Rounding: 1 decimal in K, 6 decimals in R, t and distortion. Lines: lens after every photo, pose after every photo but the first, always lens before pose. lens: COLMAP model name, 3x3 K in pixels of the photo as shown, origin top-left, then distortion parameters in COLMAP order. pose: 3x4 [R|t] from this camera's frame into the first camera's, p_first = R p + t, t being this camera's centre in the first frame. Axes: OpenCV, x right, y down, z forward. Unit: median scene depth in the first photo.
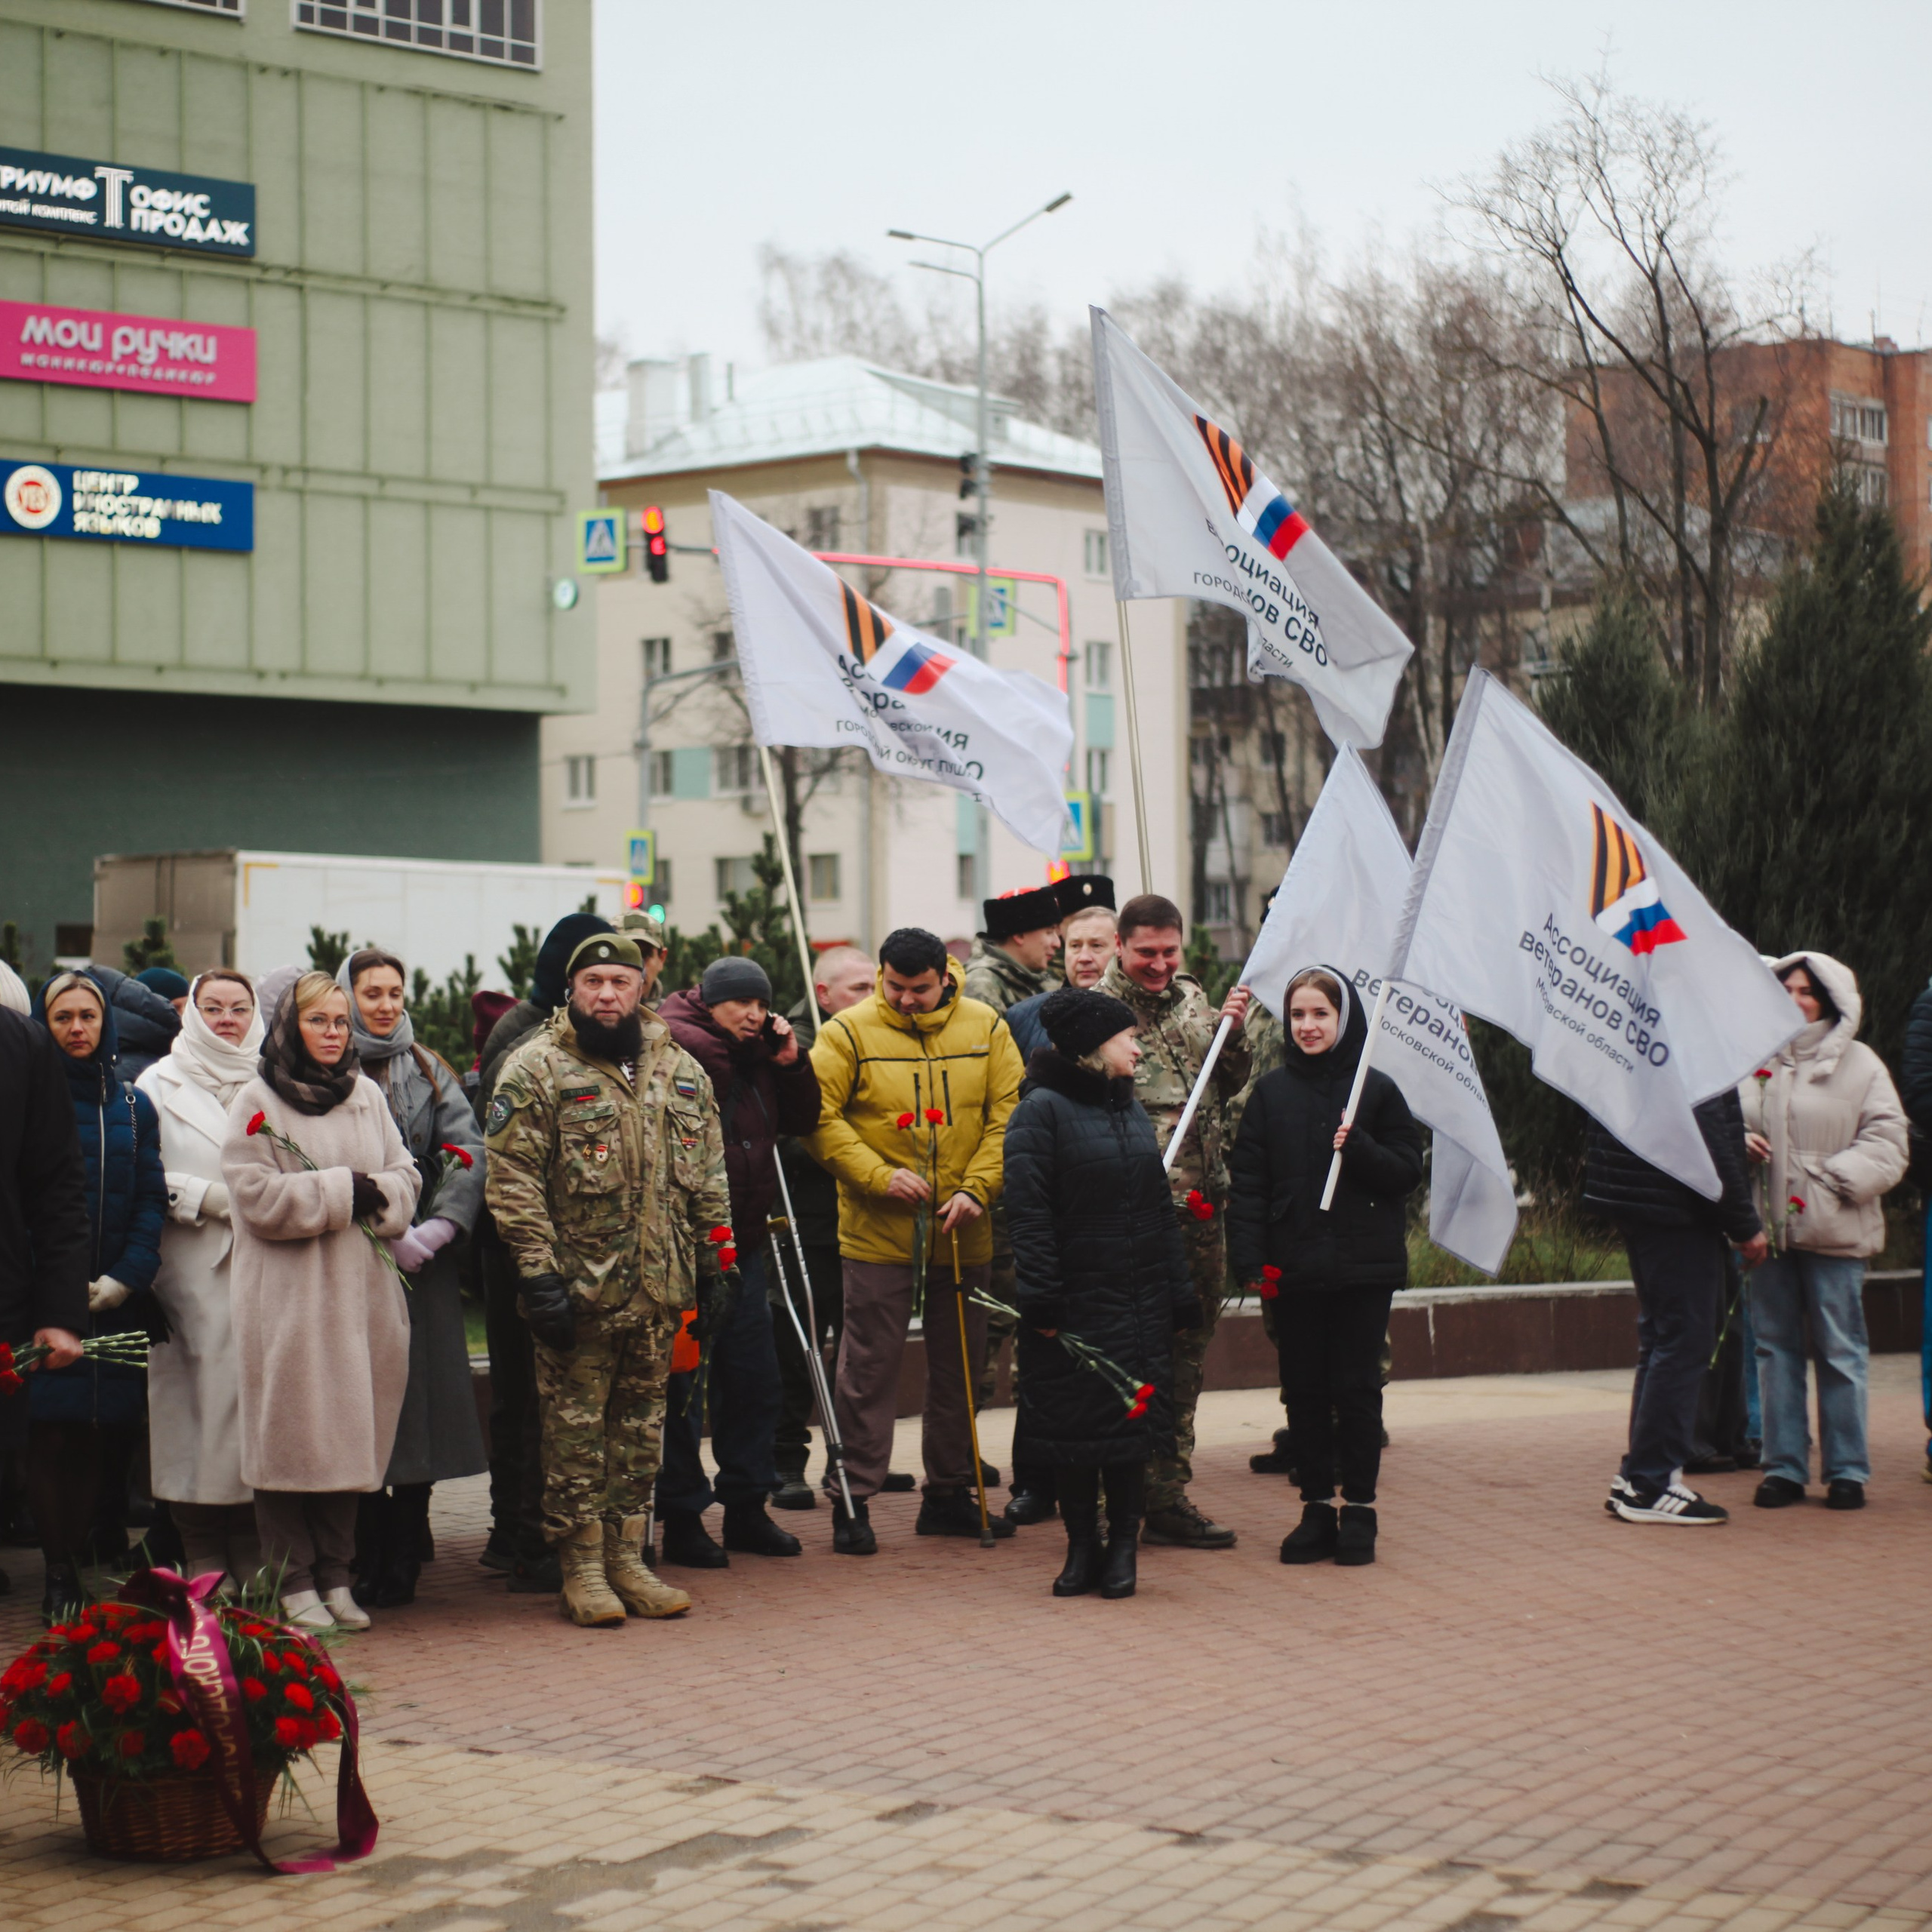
lens RADIAL K [[4113.2, 0, 967.3], [0, 4113.2, 680.6], [0, 0, 1]] dist [-0.058832, -0.136757]
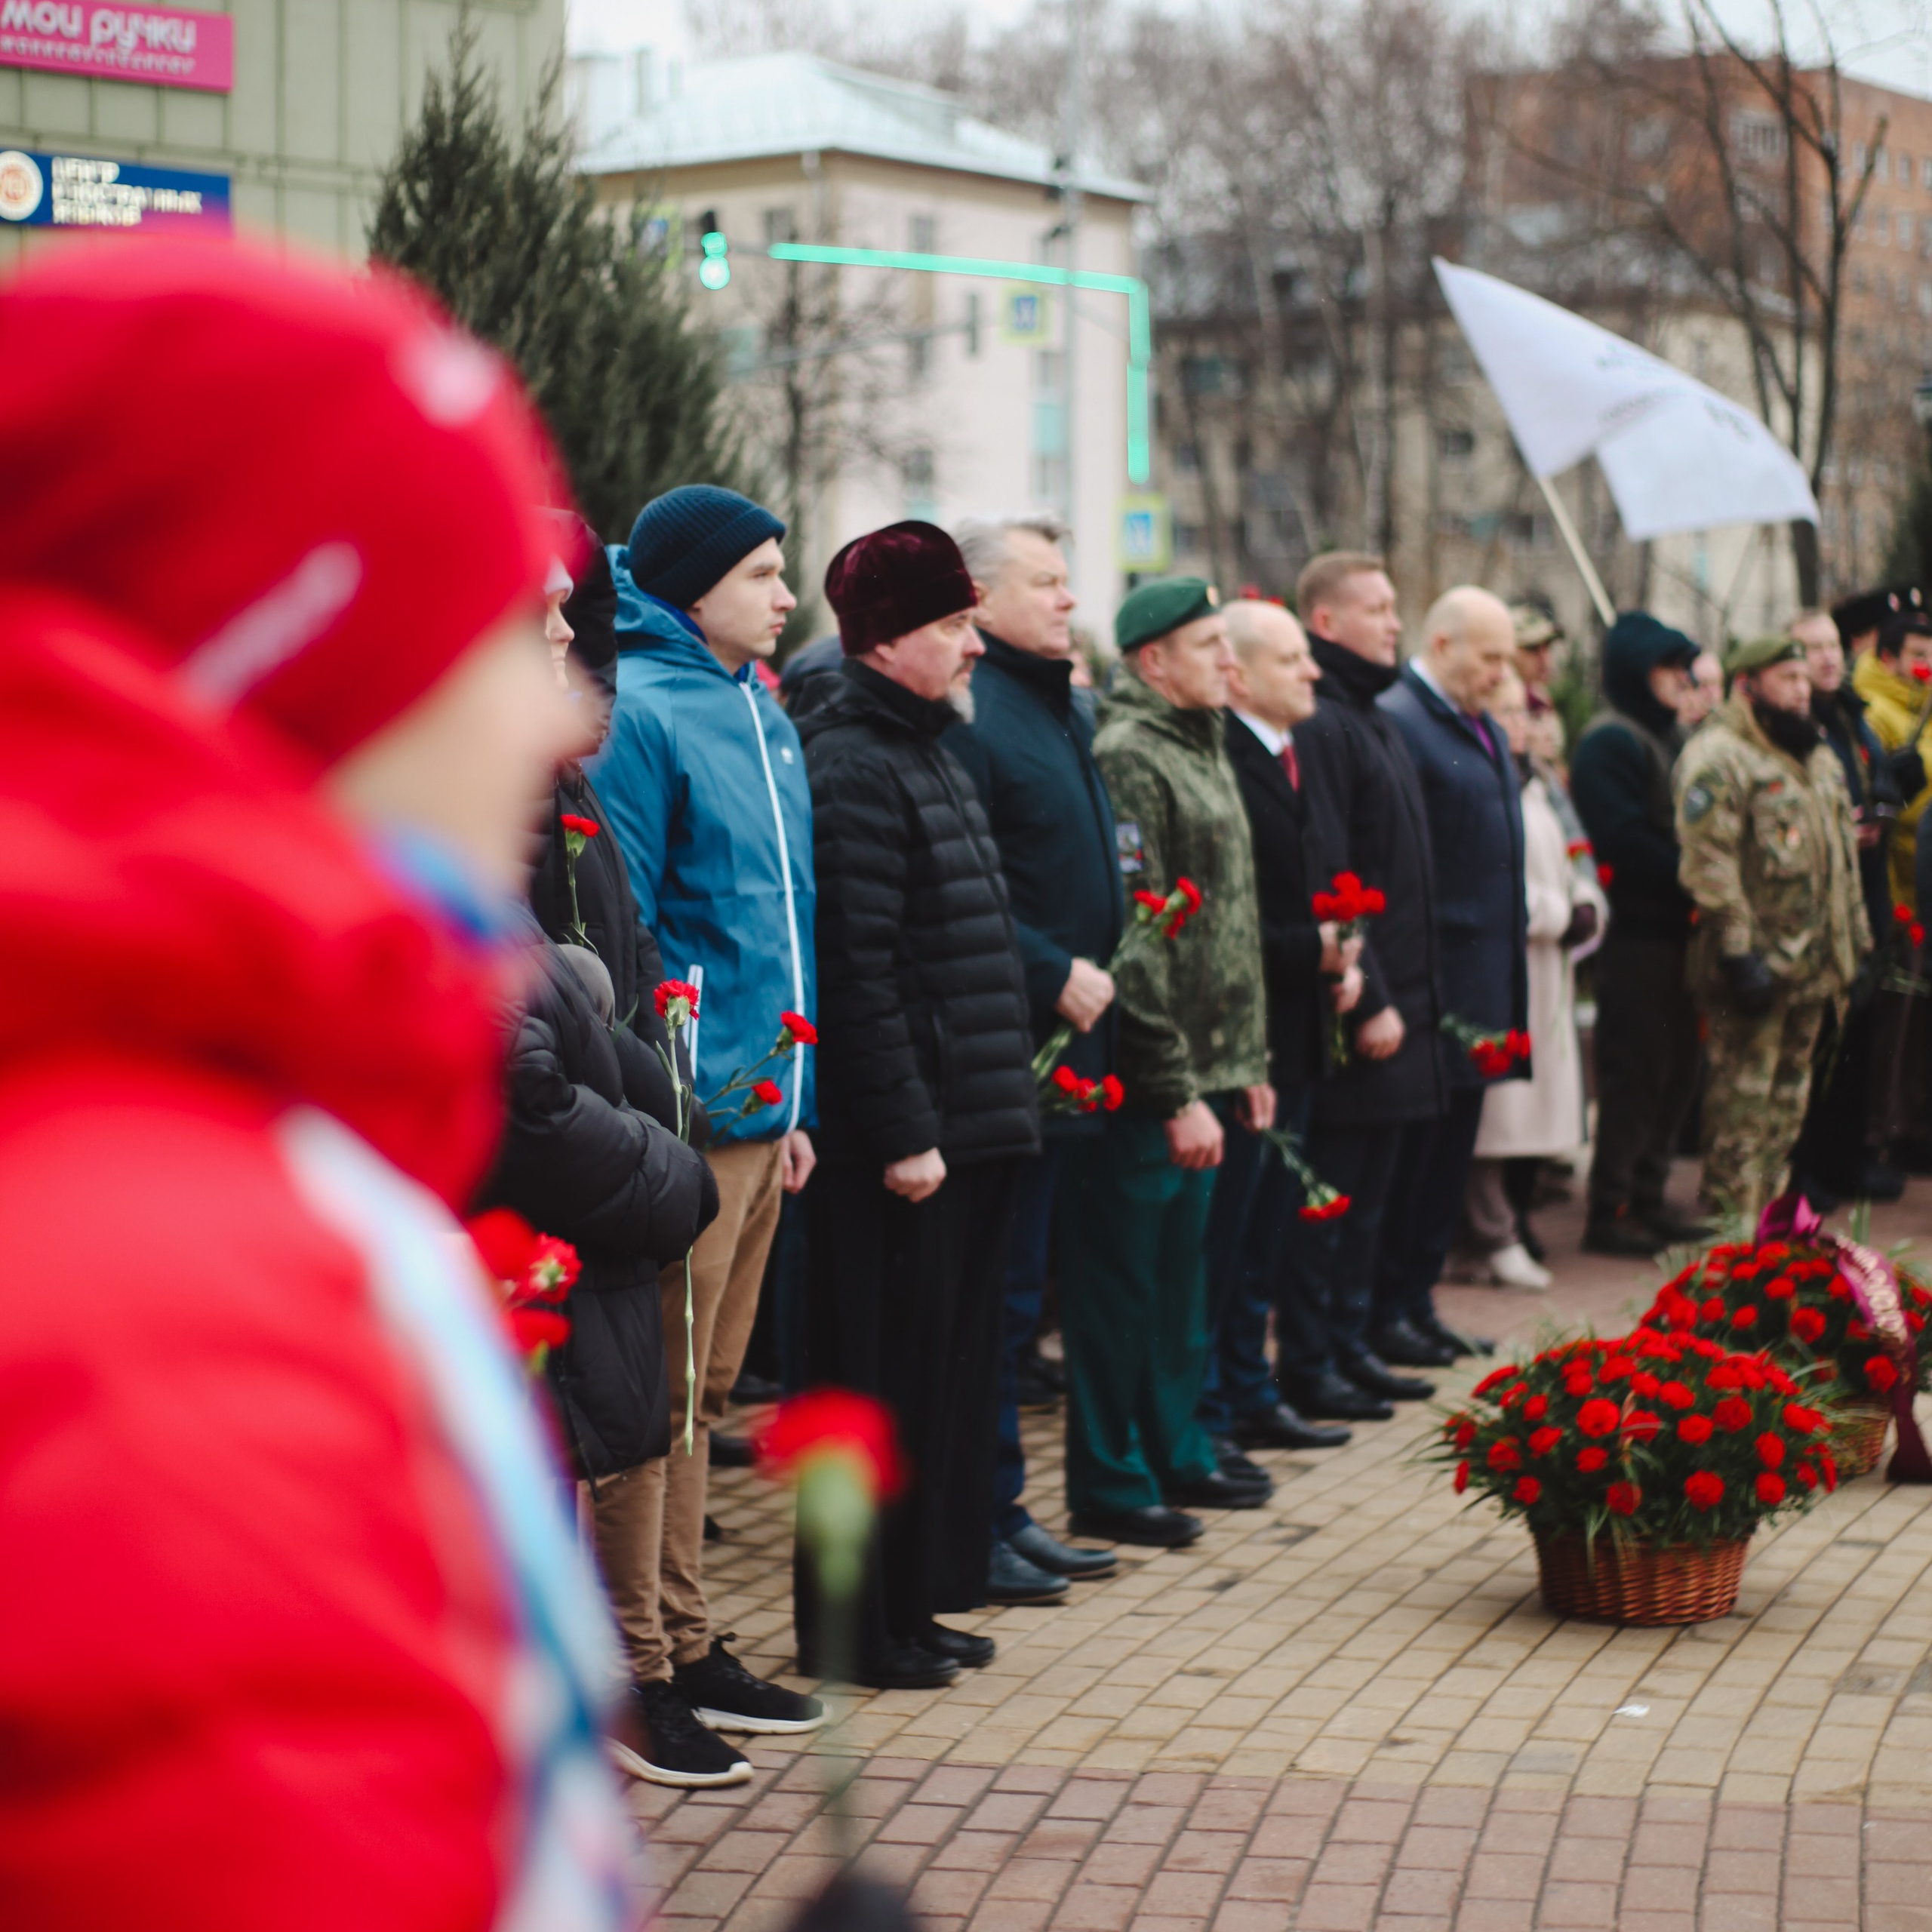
lens RADIAL K [[4099.9, 0, 967.6], [0, 4099.9, 964.3], [0, 0, 1]] dist [-0.082916, -0.077227]
pose [[0.998904, 0.009729, 0.045775, -0.344606], [-0.016049, 0.990050, 0.139799, 0.003252], [-0.043959, -0.140380, 0.989121, -0.038083]]
